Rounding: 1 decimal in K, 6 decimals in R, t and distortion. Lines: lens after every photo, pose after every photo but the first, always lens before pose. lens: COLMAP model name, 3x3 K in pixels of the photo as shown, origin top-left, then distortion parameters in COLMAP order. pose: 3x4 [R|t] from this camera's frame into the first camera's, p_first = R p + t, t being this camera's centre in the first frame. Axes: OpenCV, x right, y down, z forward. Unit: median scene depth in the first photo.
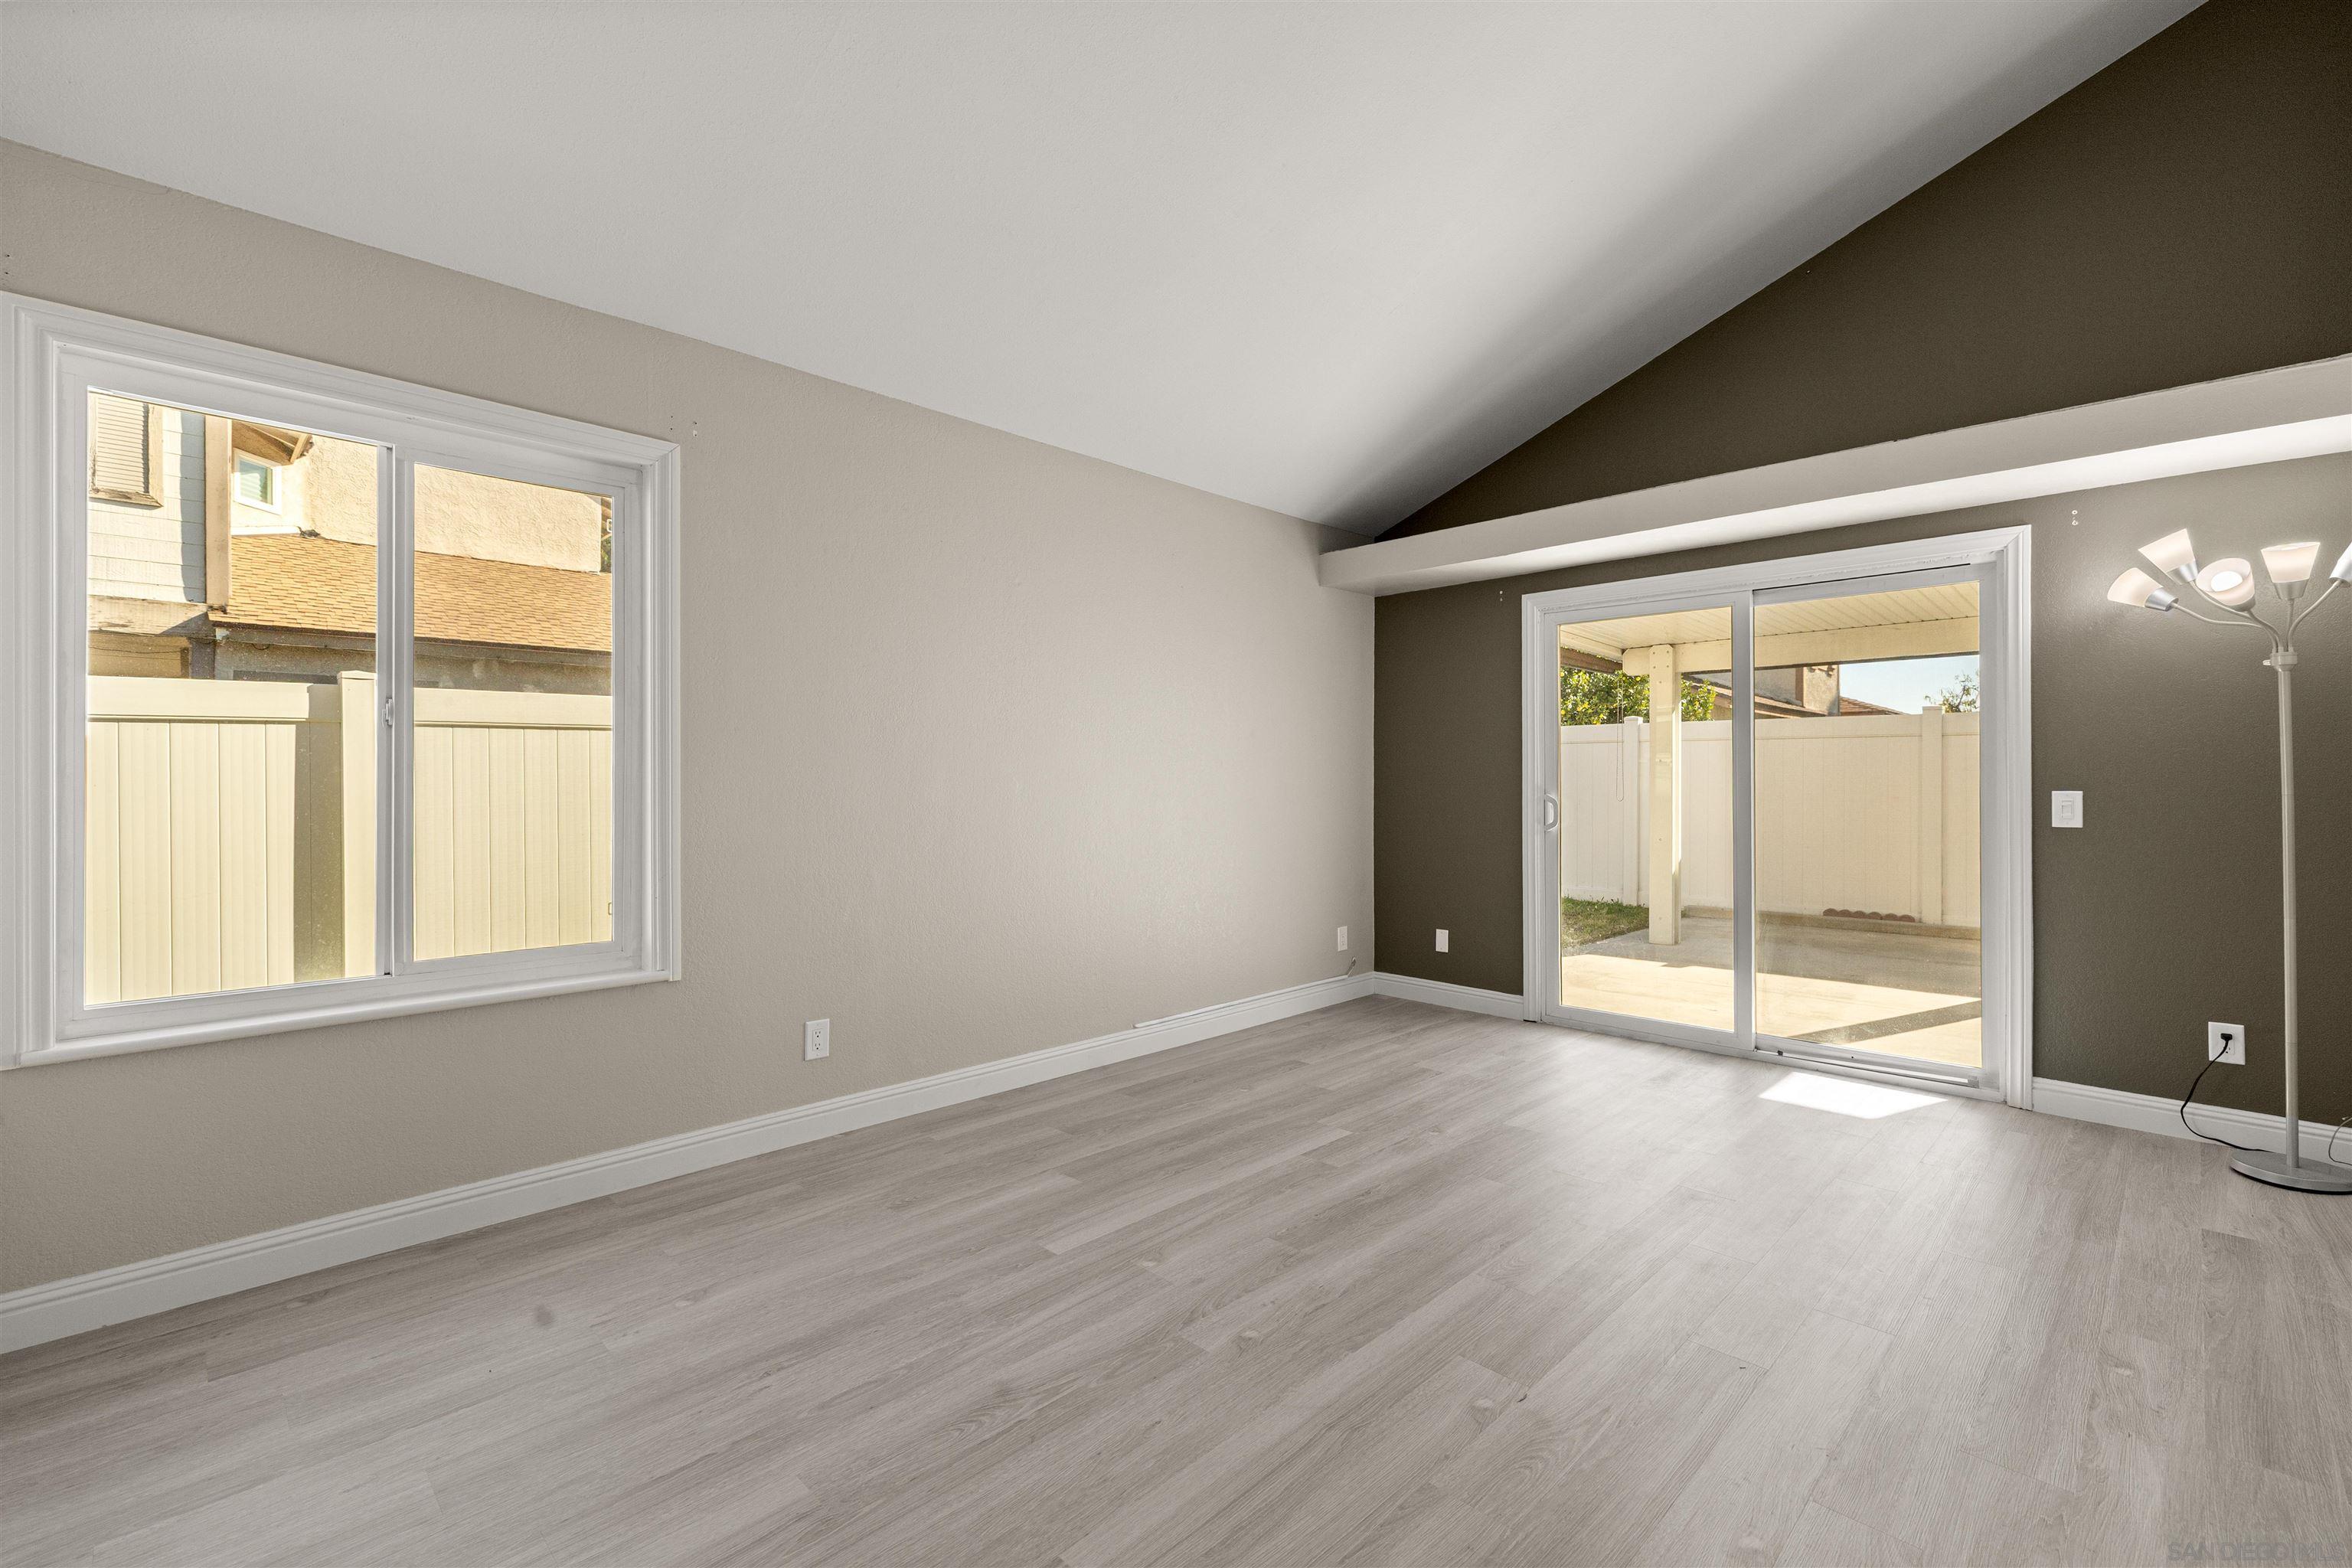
lens RADIAL K [[1019.5, 0, 1183.4], [0, 1019.5, 776.5], [0, 0, 1]] dist [-0.000686, -0.000565]
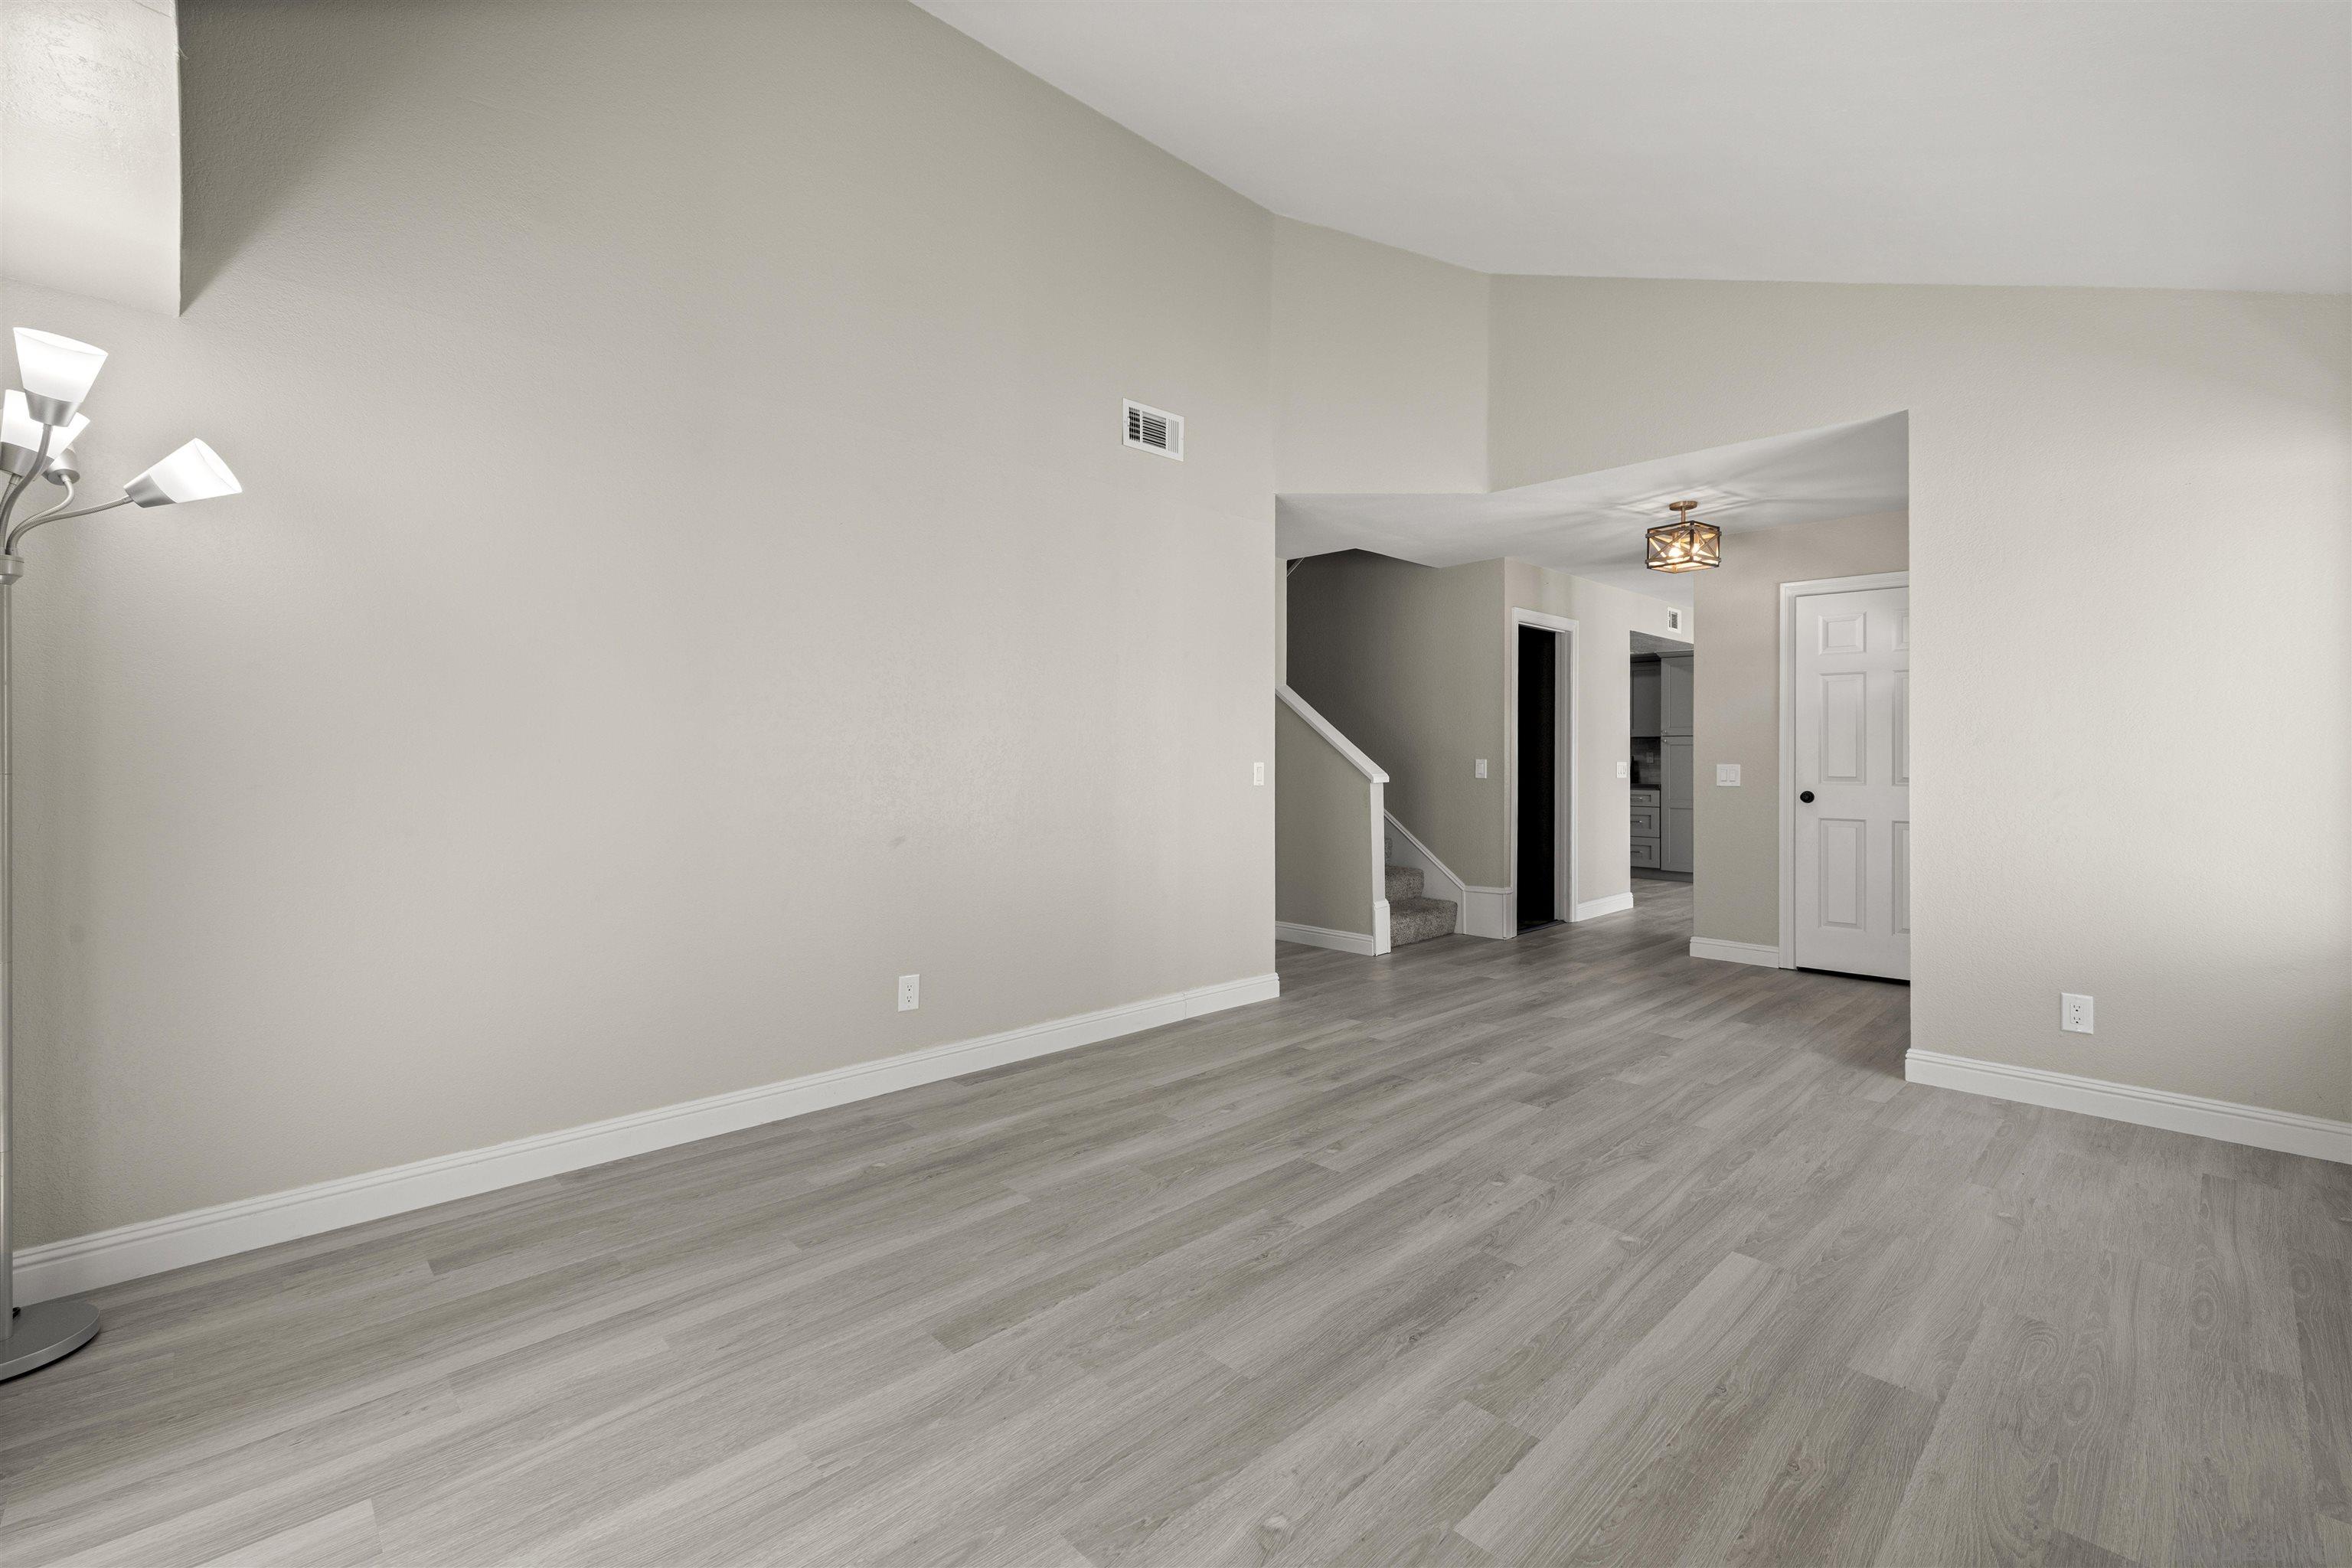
lens RADIAL K [[1019.5, 0, 1175.1], [0, 1019.5, 769.9], [0, 0, 1]] dist [-0.000686, -0.000565]
pose [[-0.999599, -0.004318, 0.027971, 0.292180], [-0.003961, 0.999910, 0.012801, 0.001550], [-0.028023, 0.012685, -0.999527, 1.518282]]
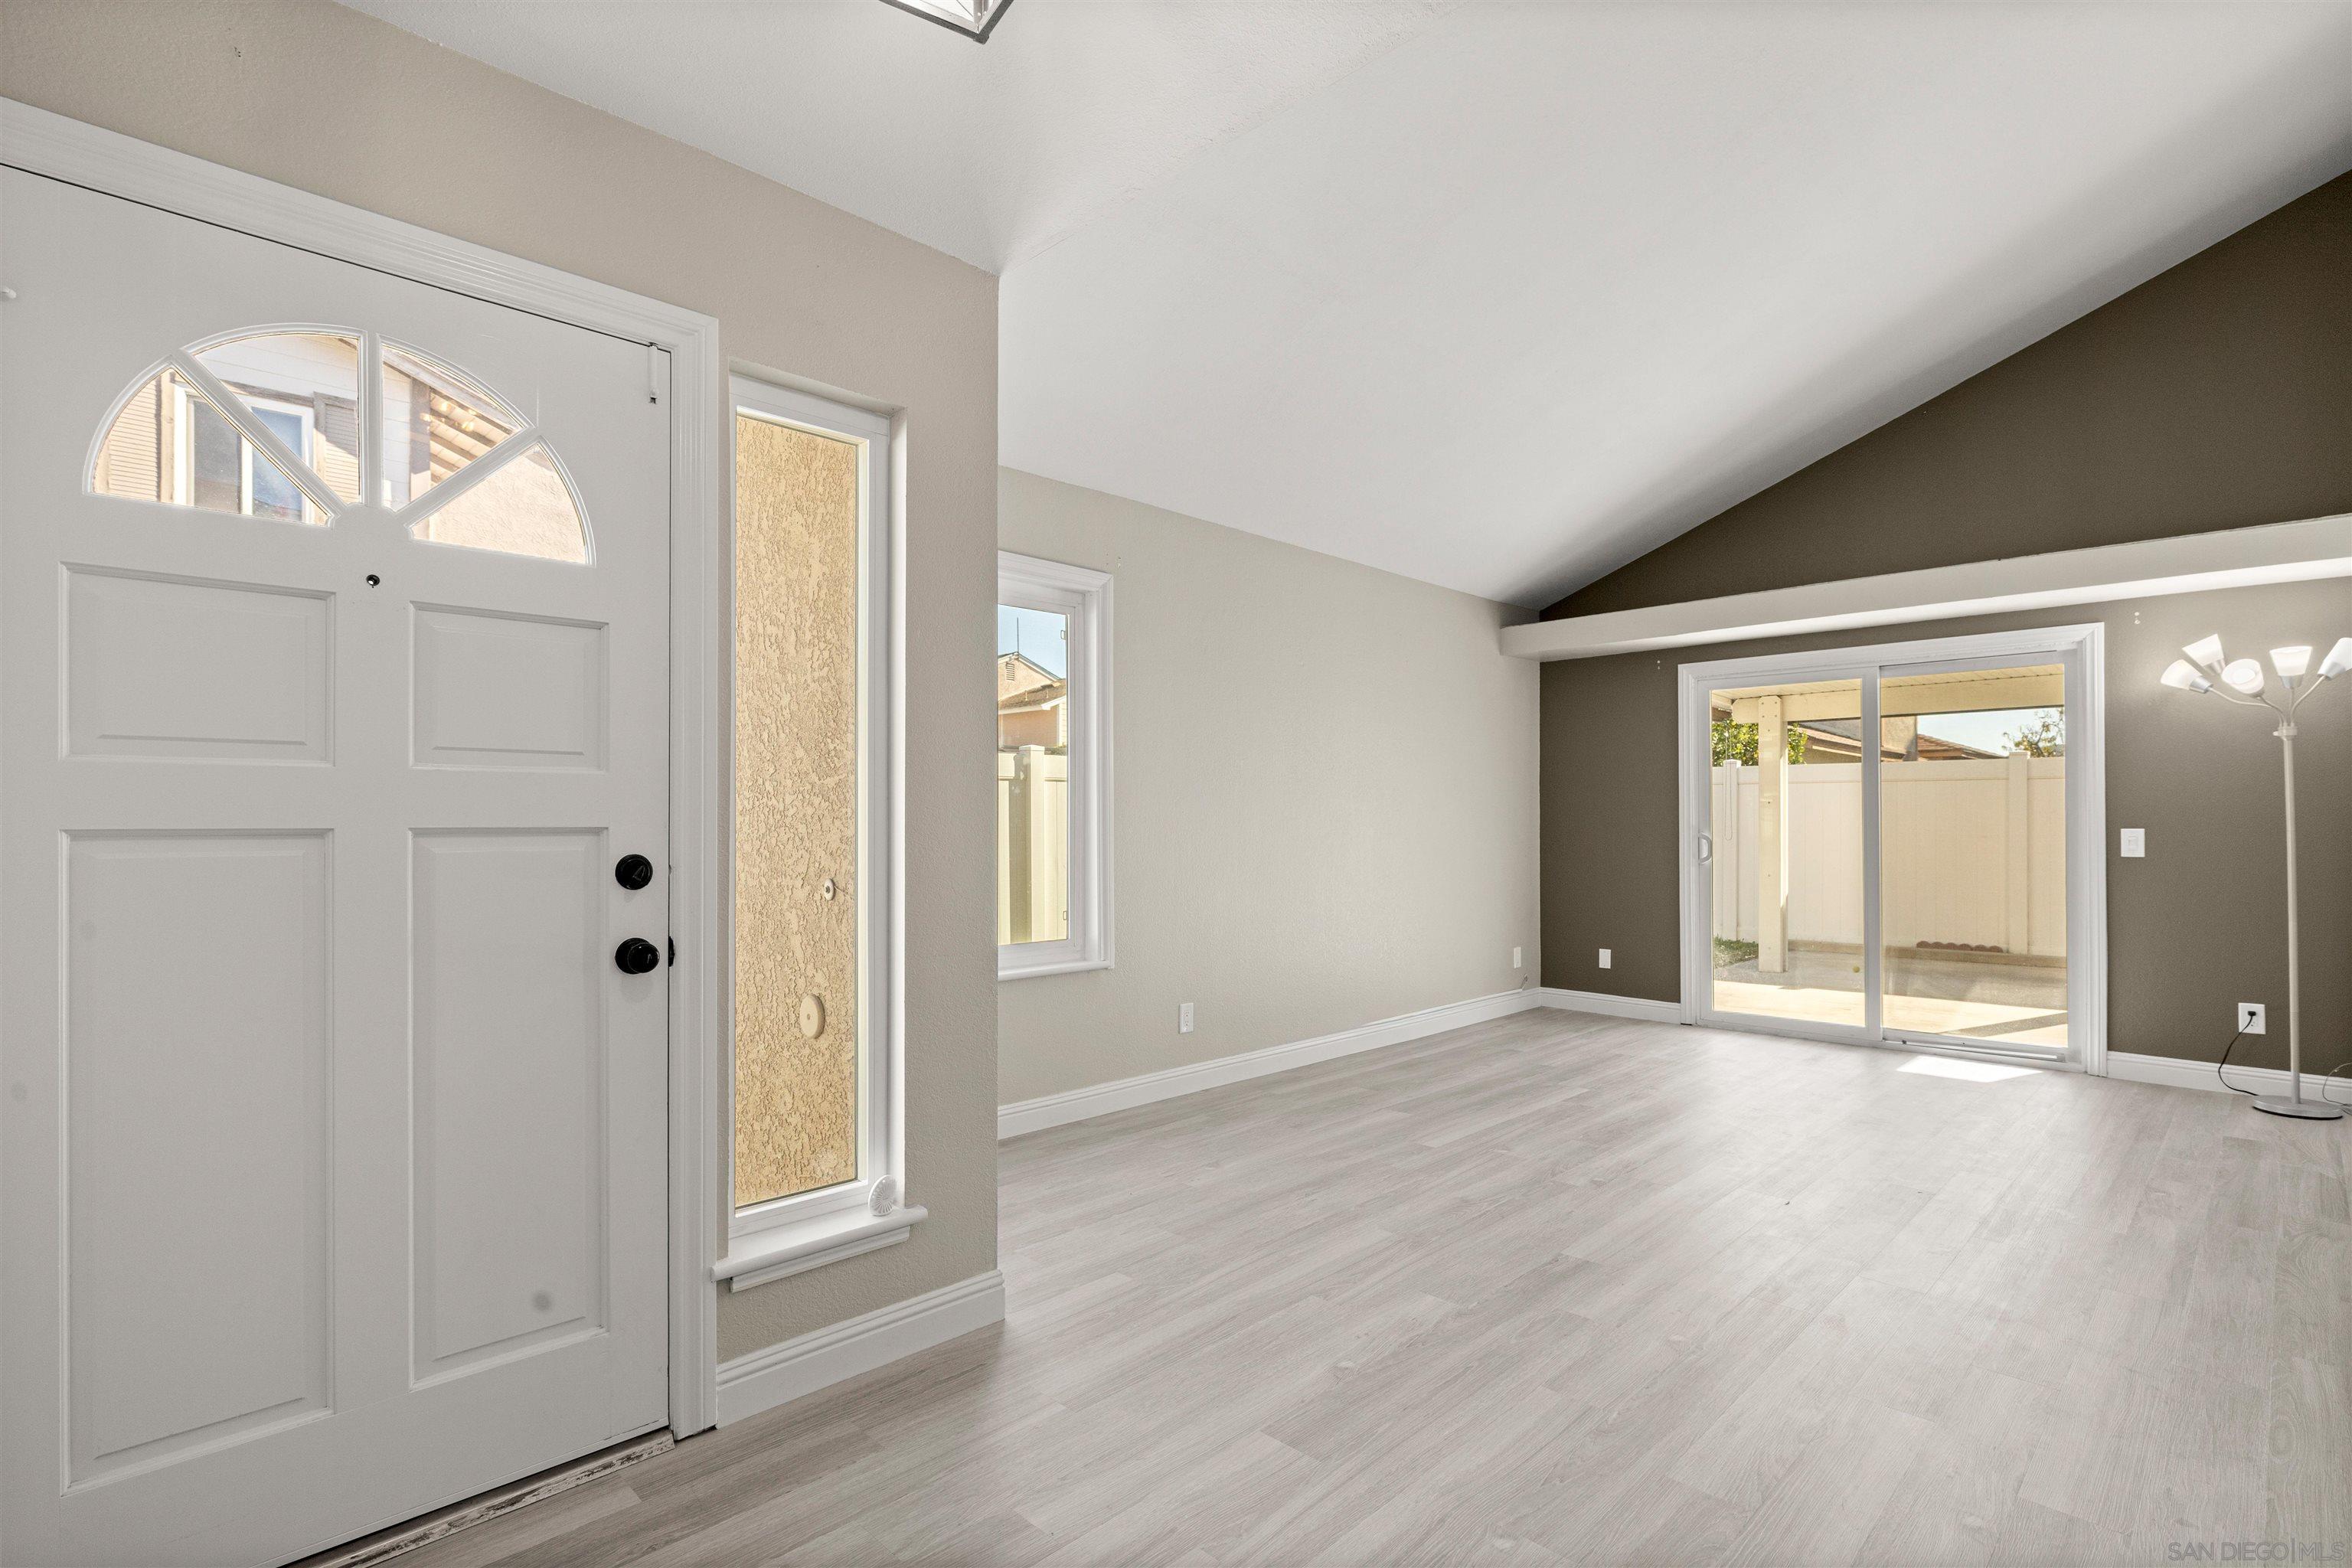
lens RADIAL K [[1117.0, 0, 1177.1], [0, 1117.0, 811.1], [0, 0, 1]] dist [-0.014798, 0.002762]
pose [[0.999962, -0.000737, -0.008708, -0.366891], [0.000690, 0.999985, -0.005433, -0.001676], [0.008712, 0.005426, 0.999947, -0.457041]]
